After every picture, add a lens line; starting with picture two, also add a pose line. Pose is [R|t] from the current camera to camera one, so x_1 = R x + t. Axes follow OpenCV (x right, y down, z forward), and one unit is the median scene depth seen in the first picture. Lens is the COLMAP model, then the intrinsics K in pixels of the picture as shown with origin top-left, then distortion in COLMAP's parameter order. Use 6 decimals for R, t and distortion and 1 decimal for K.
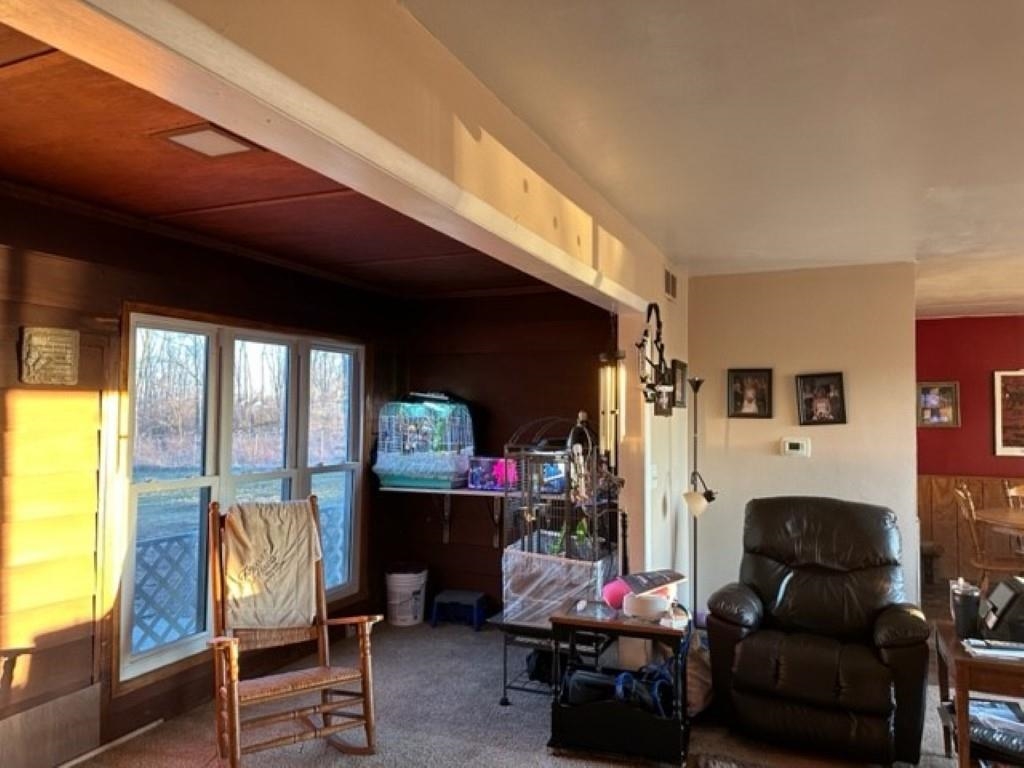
lens RADIAL K [[730.7, 0, 512.0], [0, 730.7, 384.0], [0, 0, 1]] dist [0.068507, -0.089783]
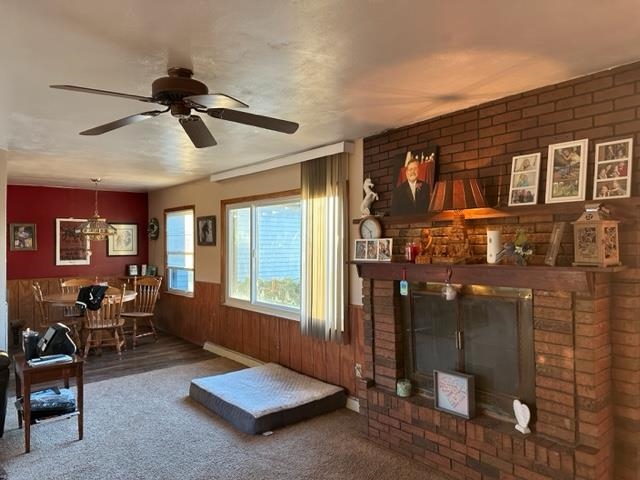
lens RADIAL K [[456.7, 0, 320.0], [0, 456.7, 240.0], [0, 0, 1]] dist [0.068507, -0.089783]
pose [[0.470484, -0.004051, 0.882399, -0.051485], [-0.020935, 0.999657, 0.015751, 0.007249], [-0.882160, -0.025884, 0.470237, -0.138461]]
